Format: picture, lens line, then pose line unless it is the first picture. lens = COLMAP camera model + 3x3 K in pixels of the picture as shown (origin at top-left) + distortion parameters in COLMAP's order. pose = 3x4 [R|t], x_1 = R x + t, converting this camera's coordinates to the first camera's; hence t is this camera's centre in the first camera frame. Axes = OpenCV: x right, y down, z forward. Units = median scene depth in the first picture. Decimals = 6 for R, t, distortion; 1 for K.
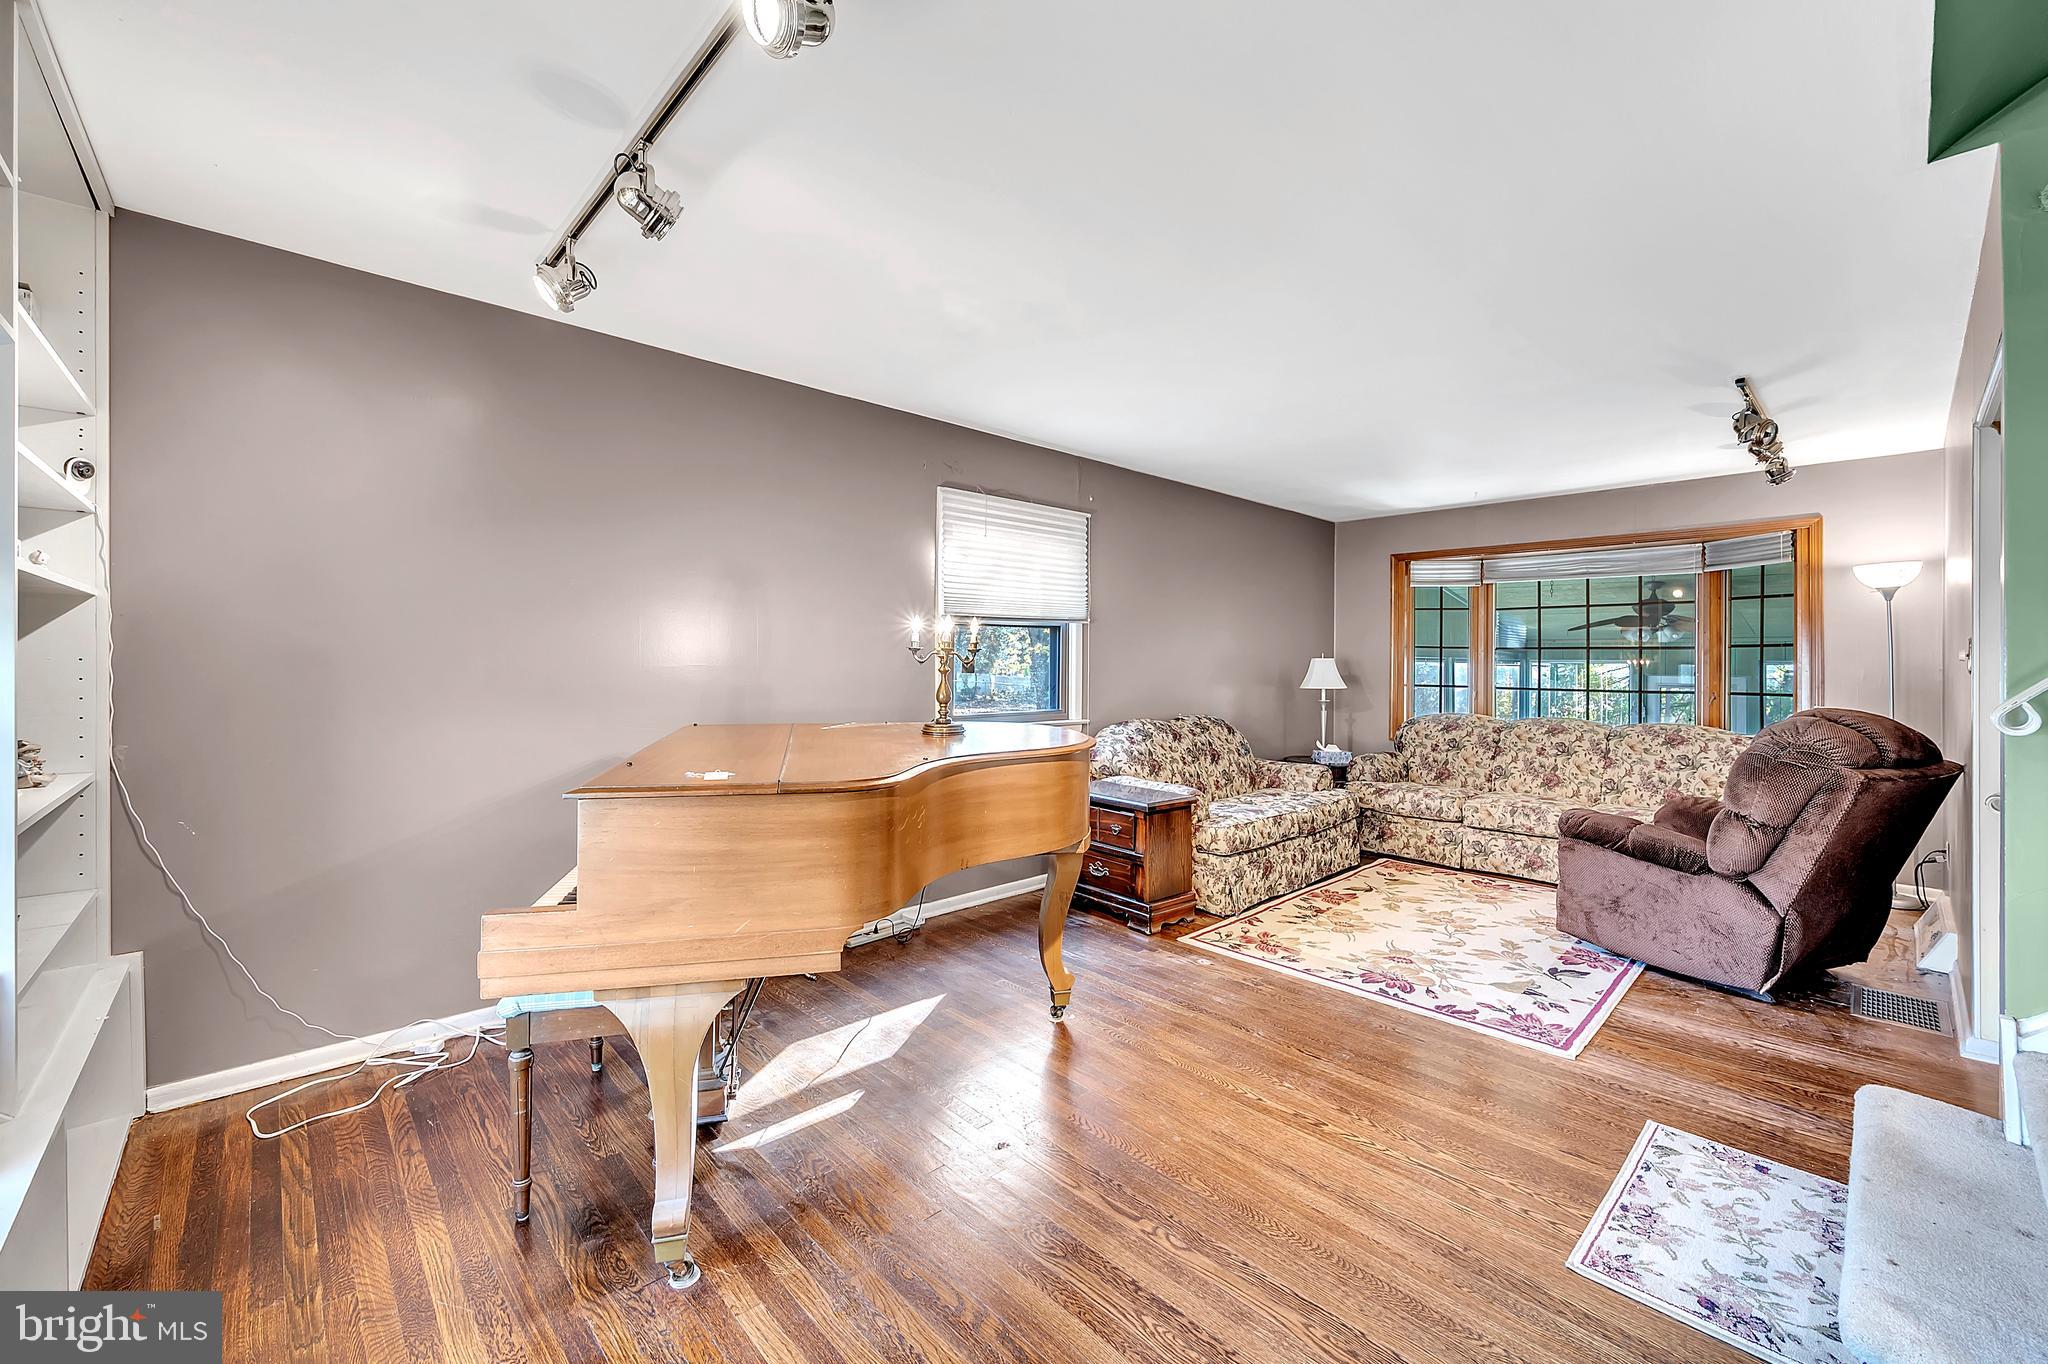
lens RADIAL K [[805.1, 0, 1034.7], [0, 805.1, 667.0], [0, 0, 1]] dist [0.000904, 0.000054]
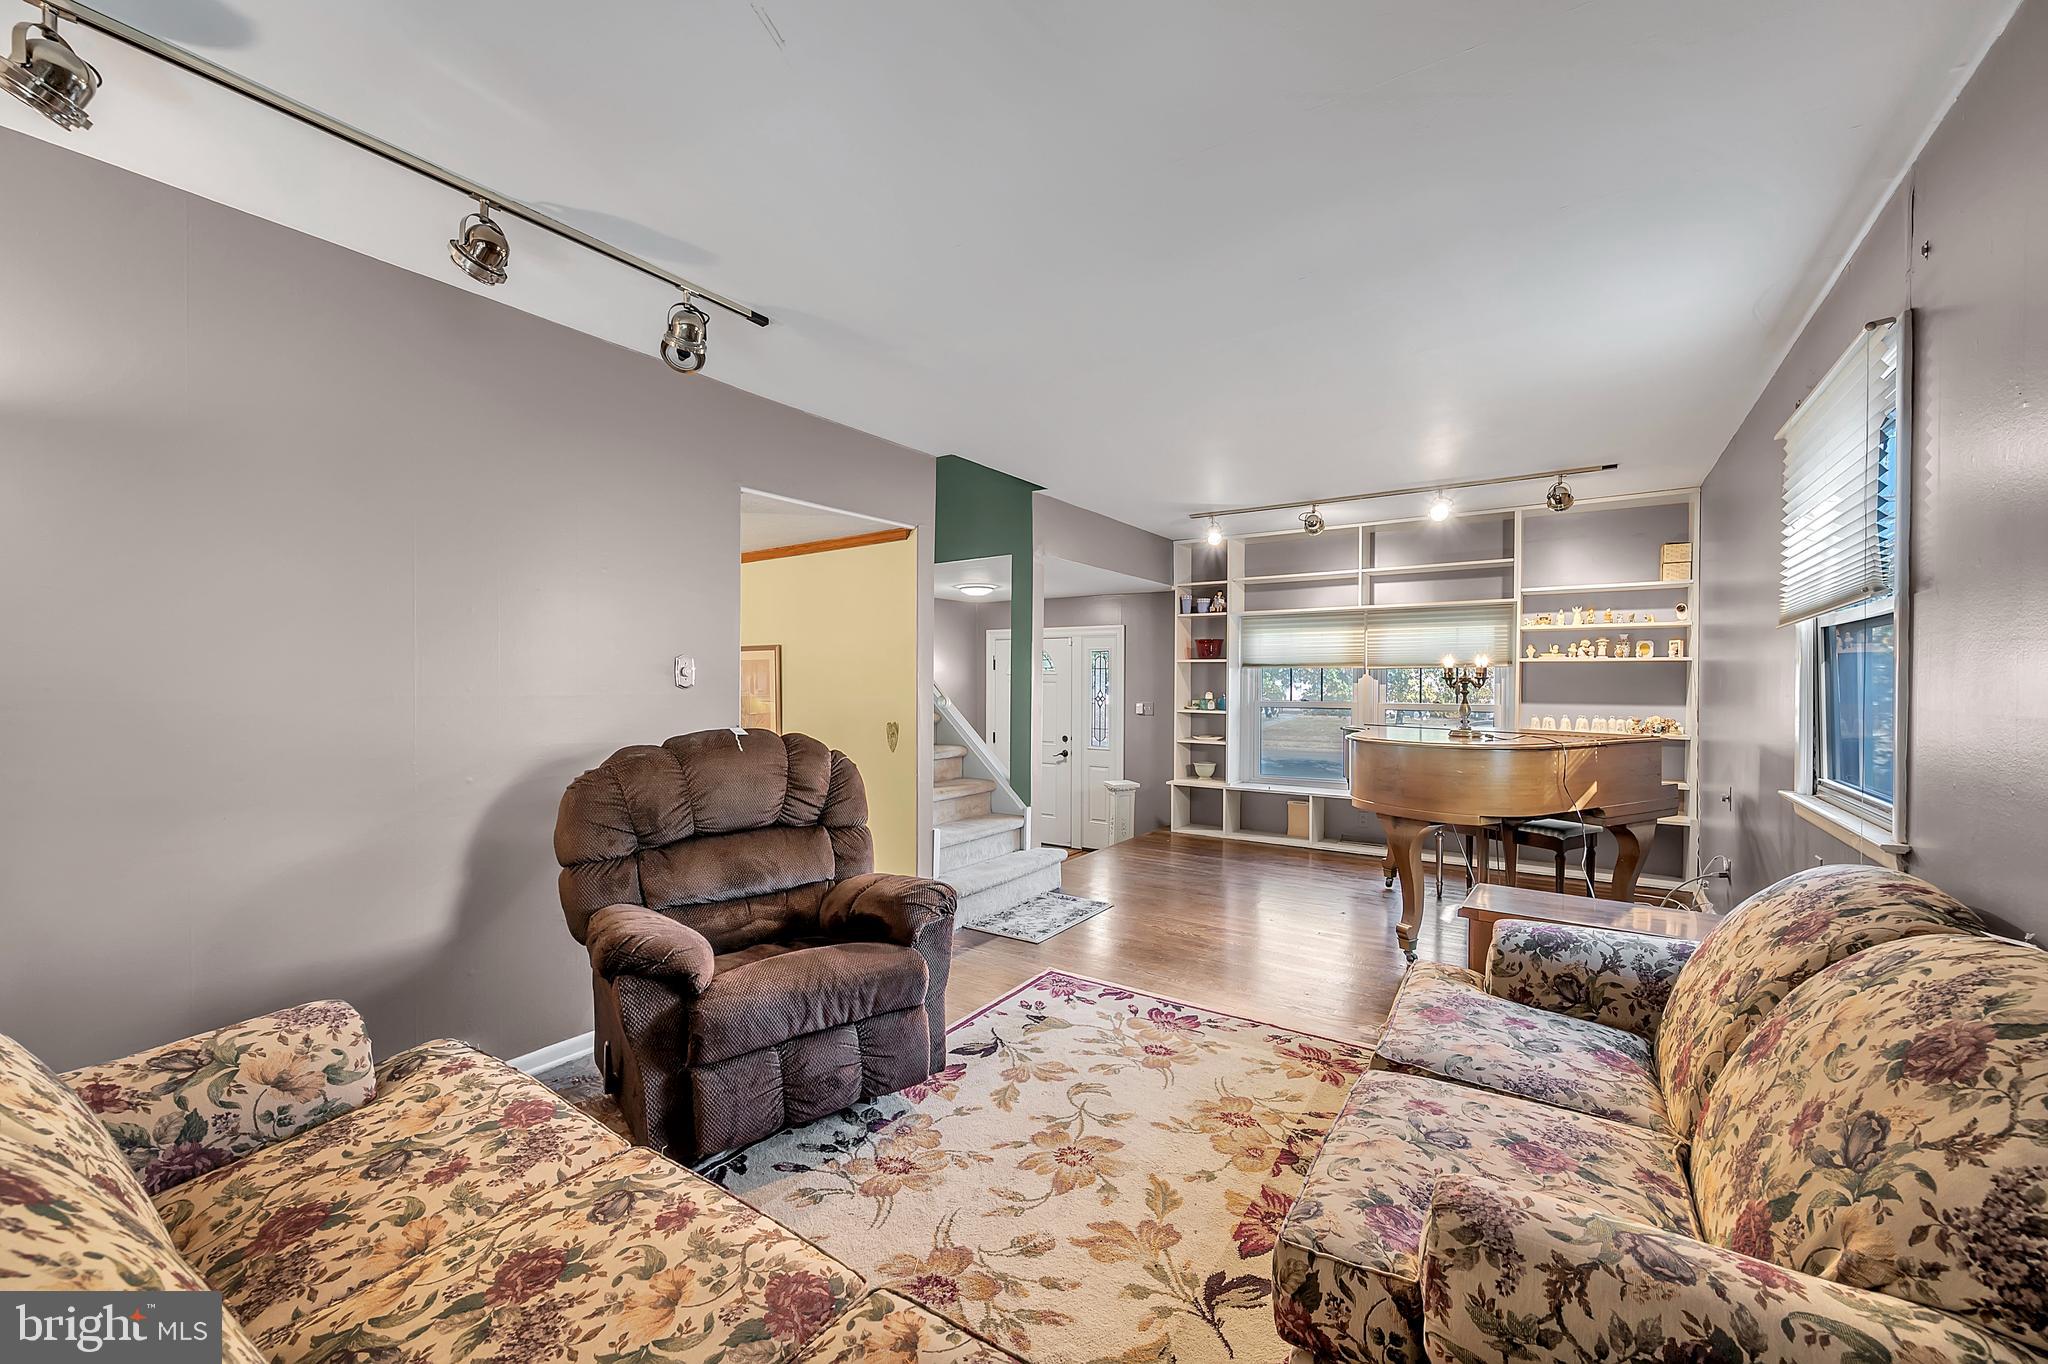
lens RADIAL K [[807.3, 0, 1023.3], [0, 807.3, 685.8], [0, 0, 1]] dist [-0.001213, -0.000042]
pose [[-0.975035, -0.007919, -0.221908, 0.846523], [-0.011292, 0.999839, 0.013937, -0.019575], [0.221762, 0.016094, -0.974968, 1.932538]]
